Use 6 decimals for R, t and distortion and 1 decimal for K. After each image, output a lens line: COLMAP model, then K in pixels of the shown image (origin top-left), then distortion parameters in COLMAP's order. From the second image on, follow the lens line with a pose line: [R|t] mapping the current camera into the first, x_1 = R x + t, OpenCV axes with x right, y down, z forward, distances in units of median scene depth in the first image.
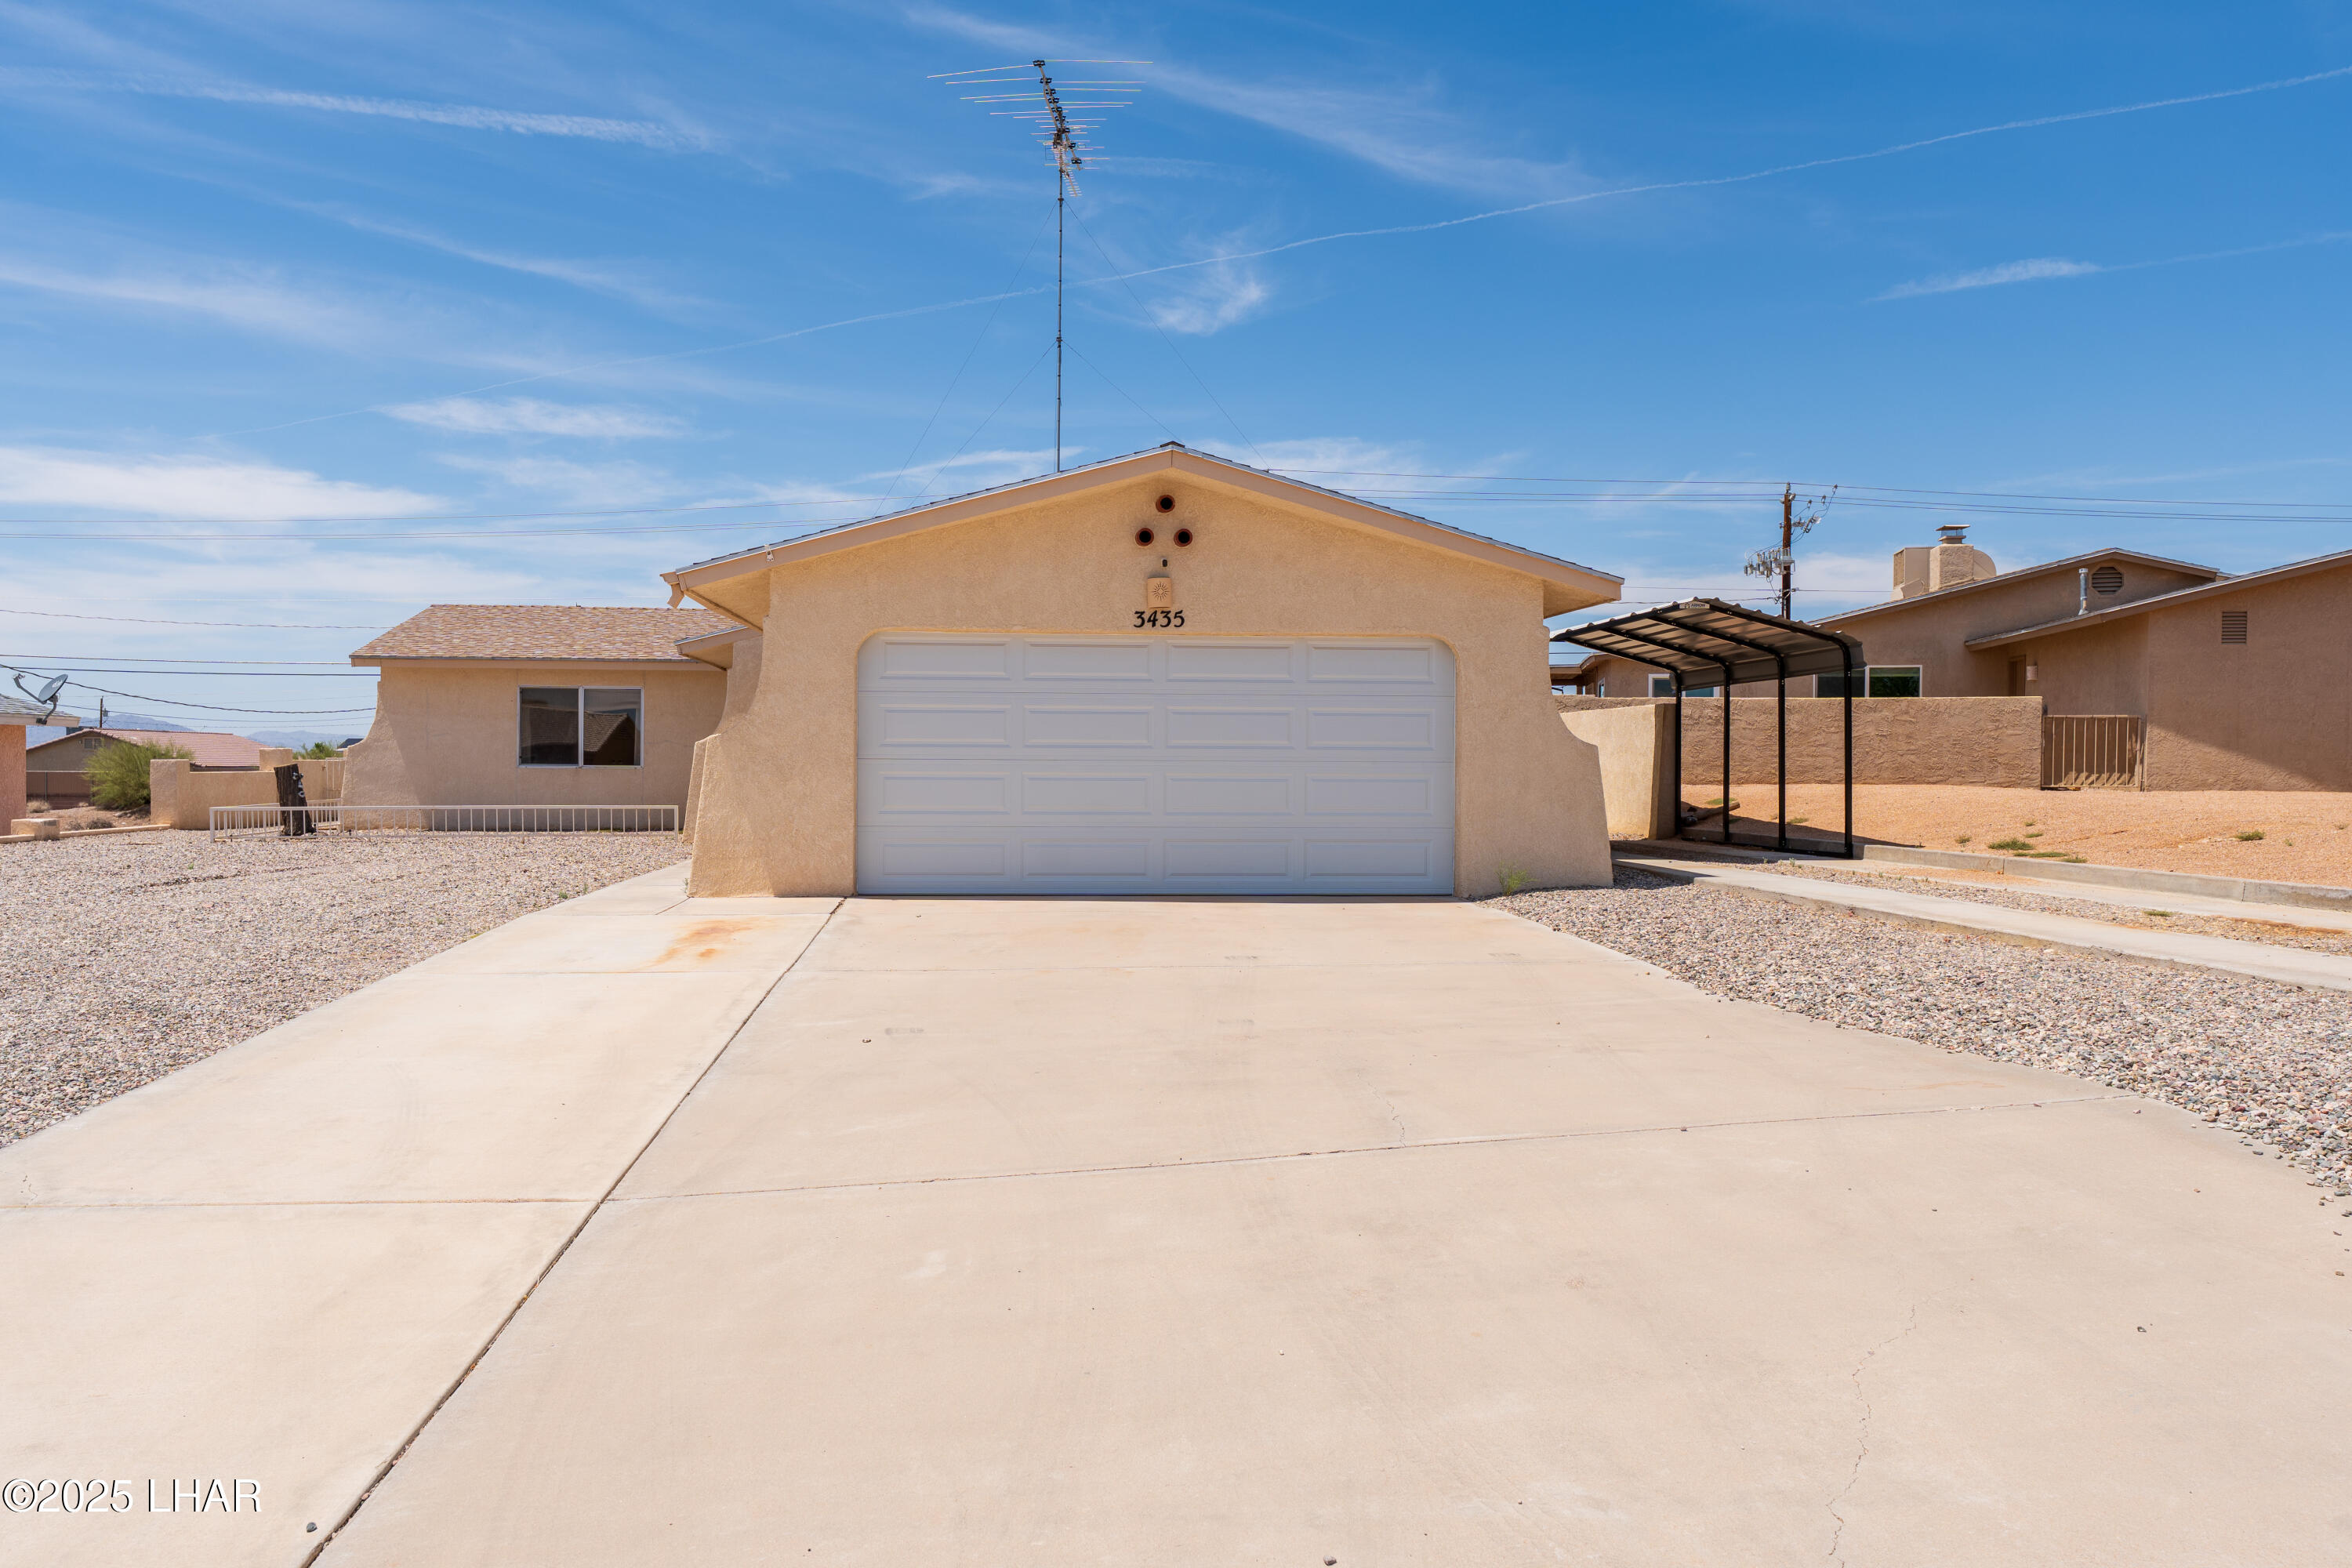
lens RADIAL K [[1533.2, 0, 1108.3], [0, 1533.2, 897.3], [0, 0, 1]] dist [0.002035, 0.002695]
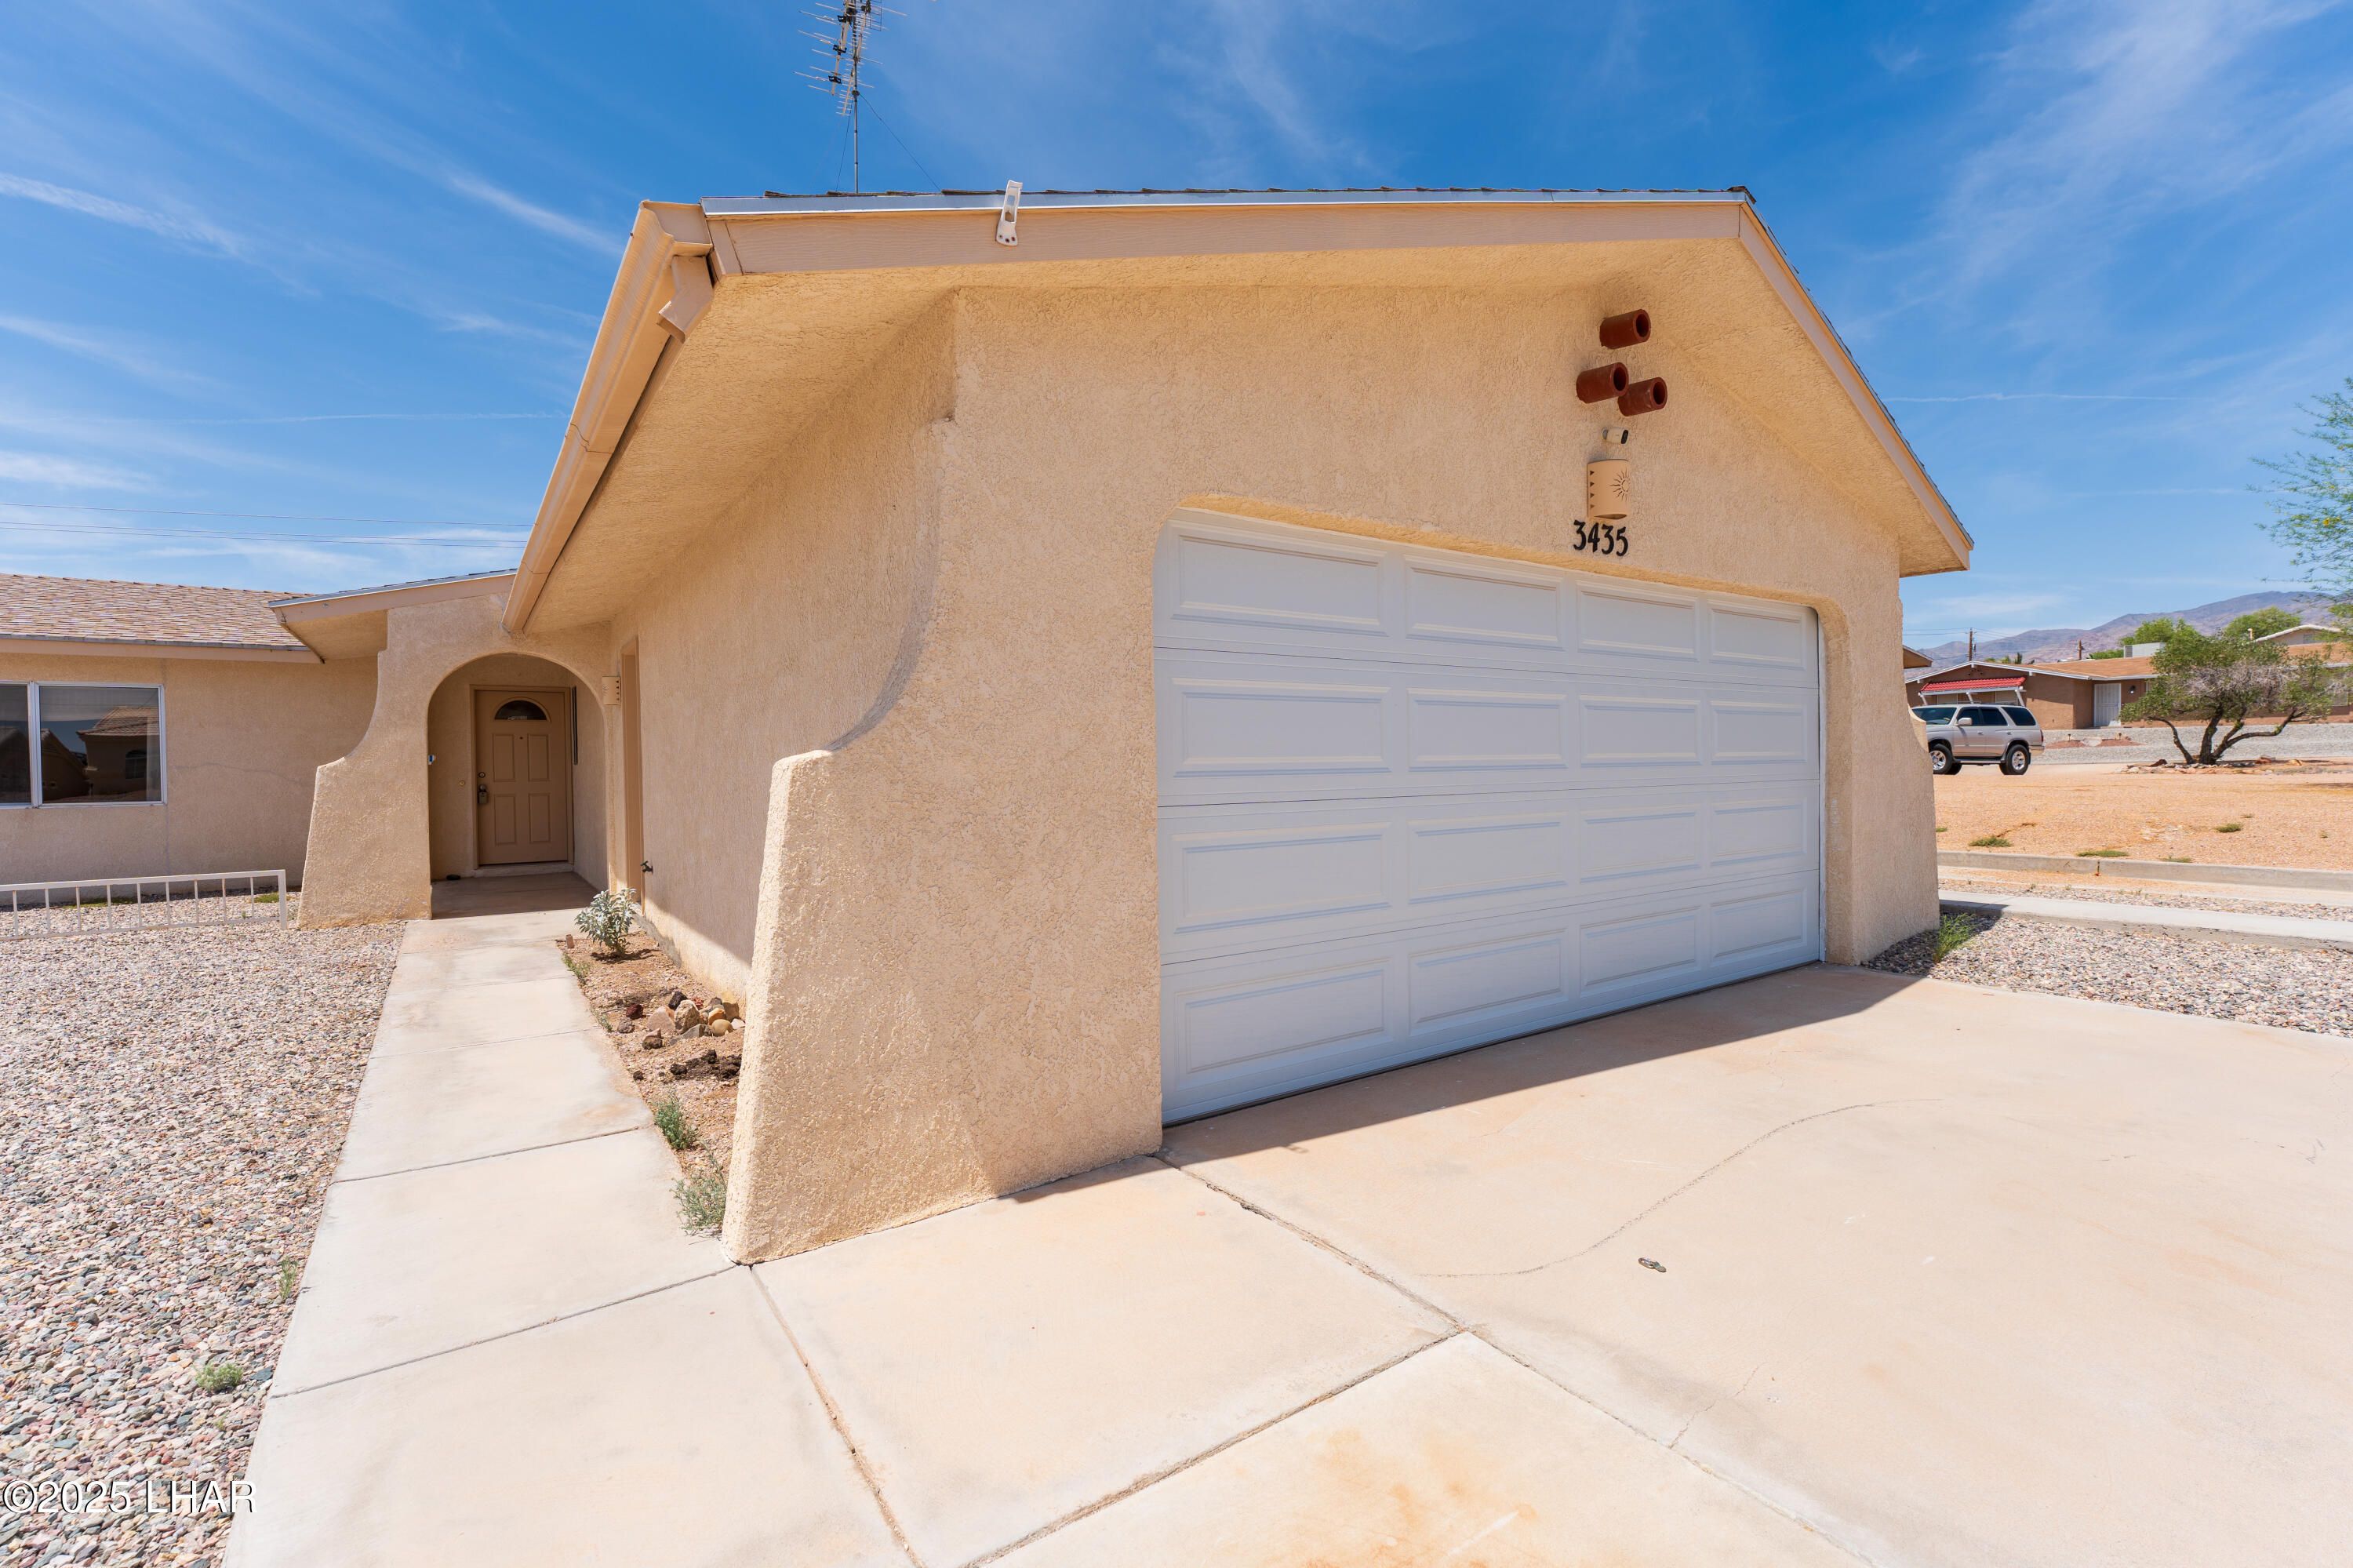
lens RADIAL K [[1045.0, 0, 1149.8], [0, 1045.0, 803.0], [0, 0, 1]] dist [0.003000, -0.000405]
pose [[0.867258, -0.033813, 0.496709, -0.159881], [0.061116, 0.997376, -0.038812, -0.042836], [-0.494094, 0.064017, 0.867049, 0.401824]]
